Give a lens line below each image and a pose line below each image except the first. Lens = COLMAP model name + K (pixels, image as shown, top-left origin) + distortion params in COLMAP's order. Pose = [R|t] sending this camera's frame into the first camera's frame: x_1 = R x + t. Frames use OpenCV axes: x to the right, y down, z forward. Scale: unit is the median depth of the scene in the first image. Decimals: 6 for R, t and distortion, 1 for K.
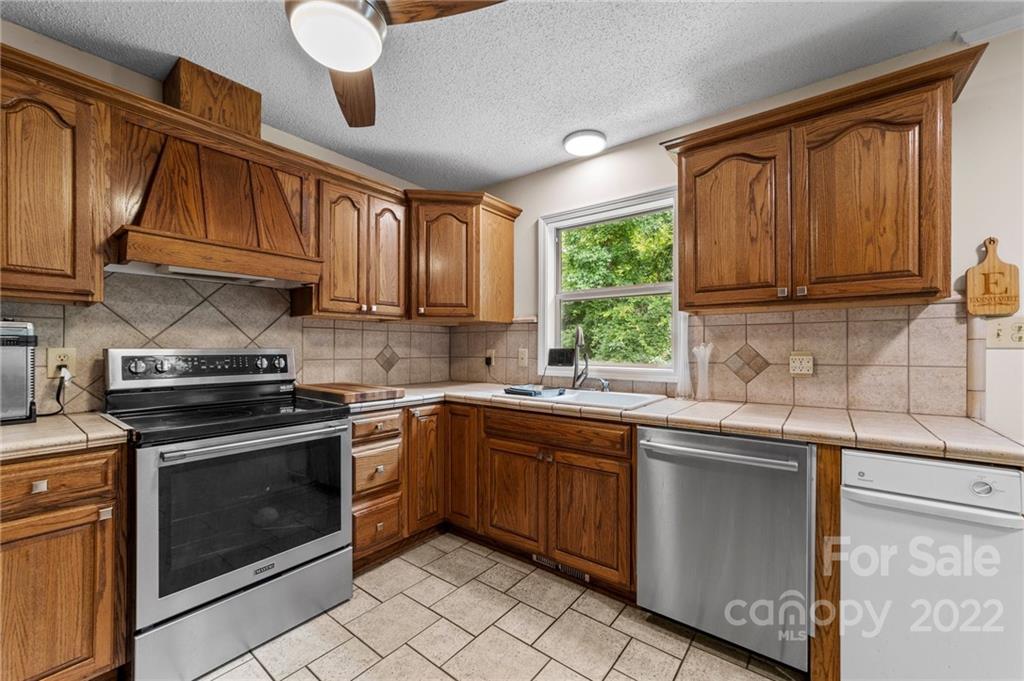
lens RADIAL K [[405.5, 0, 513.4], [0, 405.5, 346.9], [0, 0, 1]] dist [-0.002119, 0.000259]
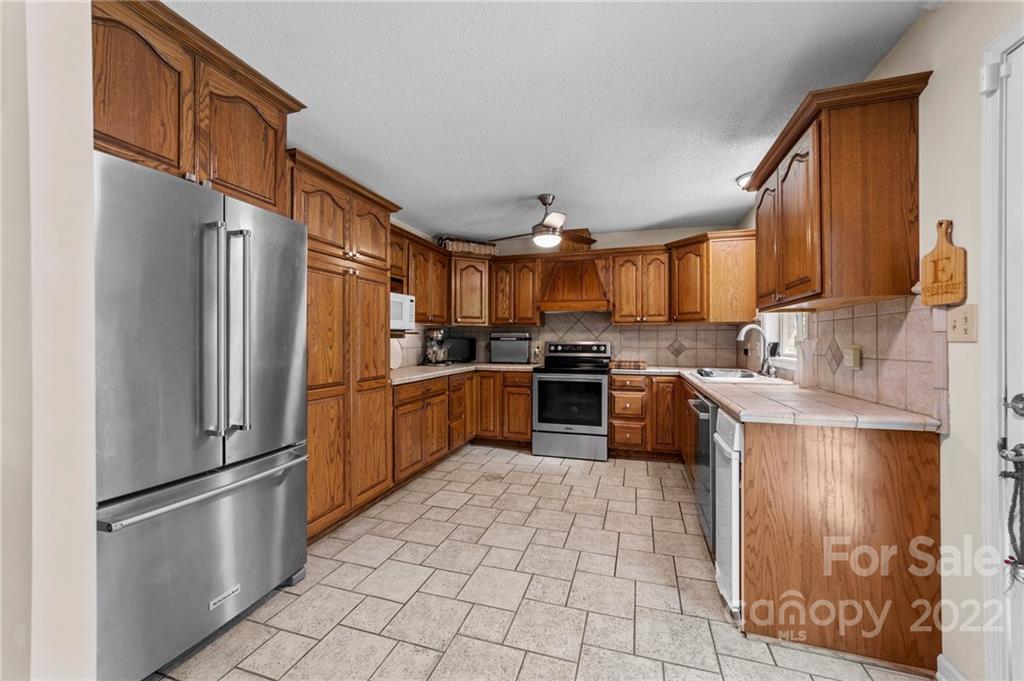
lens RADIAL K [[405.5, 0, 517.0], [0, 405.5, 338.8], [0, 0, 1]] dist [-0.002119, 0.000259]
pose [[0.355531, -0.005425, -0.934649, 1.182605], [0.000453, 0.999984, -0.005632, 0.001100], [0.934664, 0.001579, 0.355528, -0.148810]]
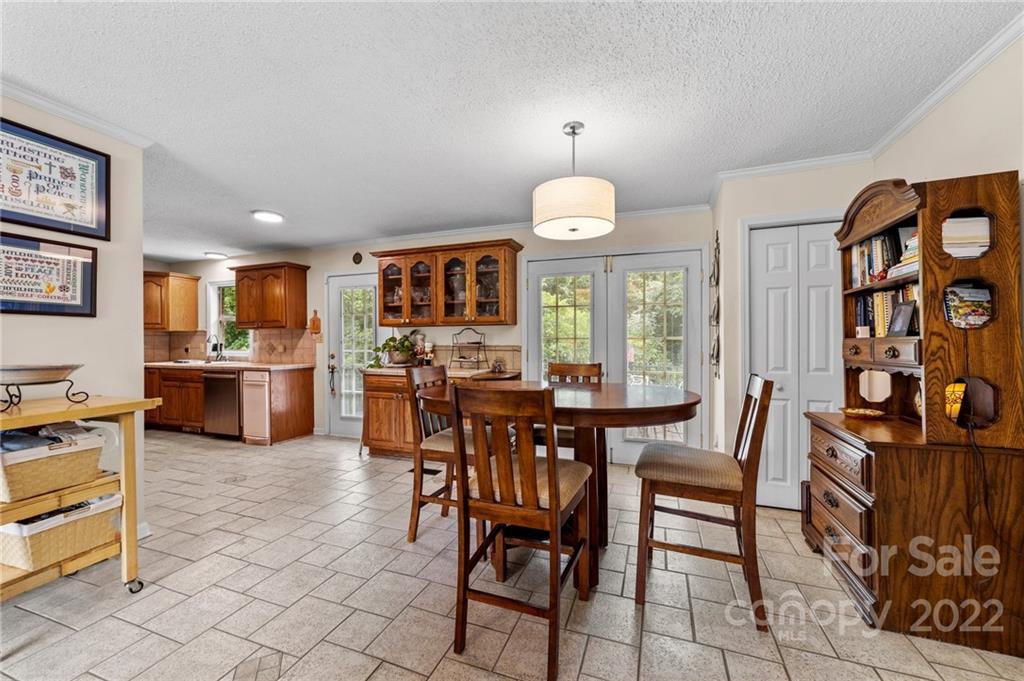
lens RADIAL K [[405.5, 0, 517.2], [0, 405.5, 348.1], [0, 0, 1]] dist [-0.002119, 0.000259]
pose [[0.959587, -0.006875, 0.281329, 1.296732], [0.003727, 0.999924, 0.011725, 0.011388], [-0.281388, -0.010203, 0.959540, -1.909796]]
